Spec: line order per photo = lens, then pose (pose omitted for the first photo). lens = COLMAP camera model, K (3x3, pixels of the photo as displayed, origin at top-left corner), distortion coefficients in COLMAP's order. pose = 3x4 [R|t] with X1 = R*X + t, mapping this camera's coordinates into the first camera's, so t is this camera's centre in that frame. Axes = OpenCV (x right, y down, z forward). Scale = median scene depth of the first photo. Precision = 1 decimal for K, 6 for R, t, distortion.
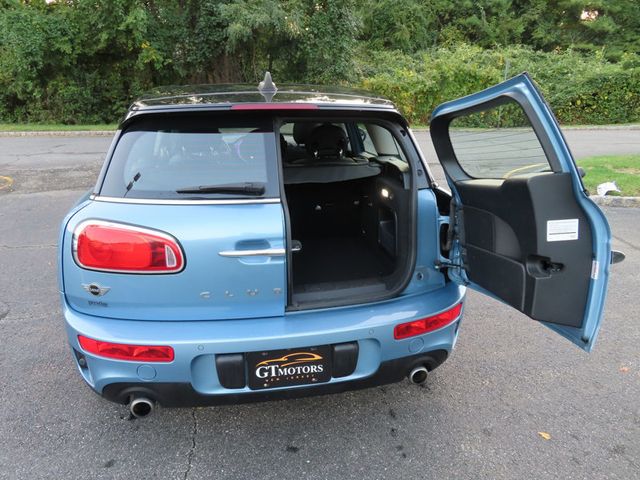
lens RADIAL K [[455.3, 0, 321.1], [0, 455.3, 242.1], [0, 0, 1]] dist [-0.012387, 0.009561]
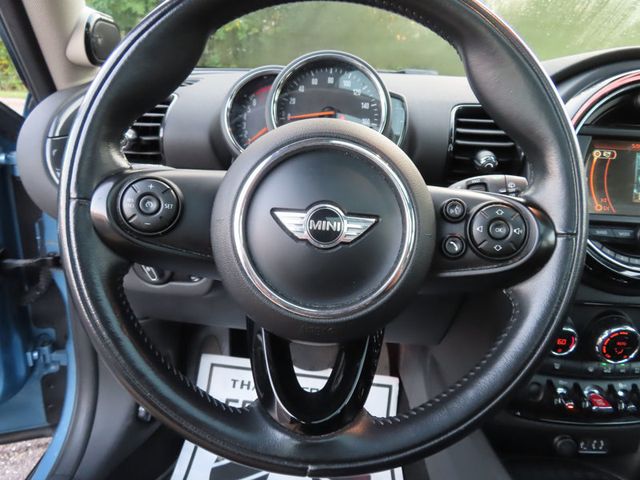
lens RADIAL K [[455.3, 0, 316.3], [0, 455.3, 241.4], [0, 0, 1]] dist [-0.012387, 0.009561]
pose [[0.981010, 0.114894, -0.156264, -0.053698], [-0.114388, 0.993361, 0.012259, -0.042928], [0.156635, 0.005849, 0.987639, 0.210232]]
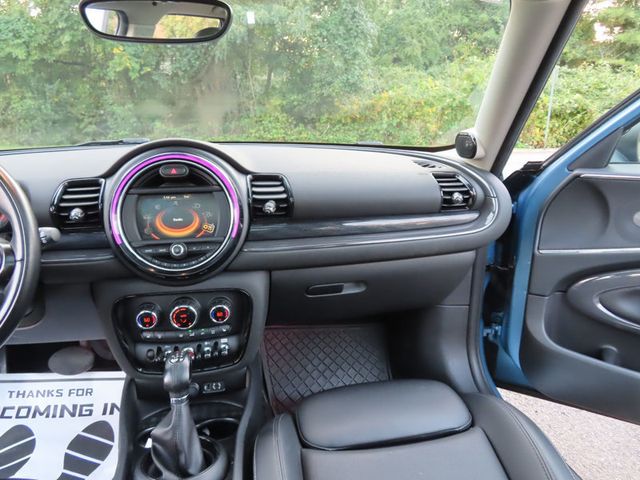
lens RADIAL K [[455.3, 0, 318.5], [0, 455.3, 241.4], [0, 0, 1]] dist [-0.012387, 0.009561]
pose [[0.999999, -0.000476, -0.001279, -0.021174], [0.000410, 0.998670, -0.051561, -0.043732], [0.001302, 0.051561, 0.998669, 0.192488]]
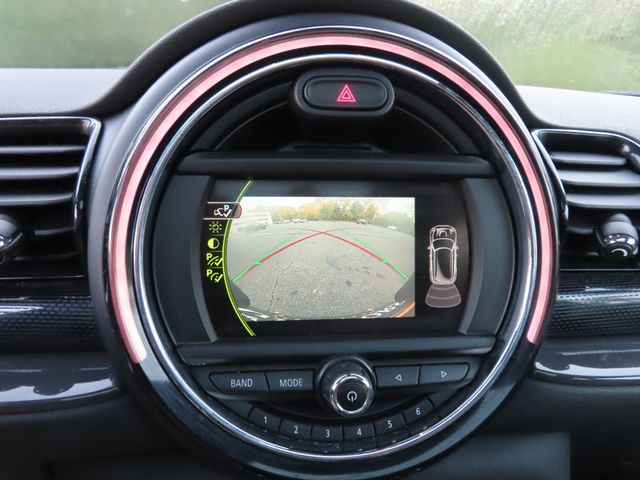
lens RADIAL K [[455.3, 0, 308.4], [0, 455.3, 251.6], [0, 0, 1]] dist [-0.012387, 0.009561]
pose [[0.996176, 0.055129, -0.067778, -0.037276], [-0.055127, 0.998478, 0.001895, -0.049424], [0.067779, 0.001848, 0.997699, 0.228970]]
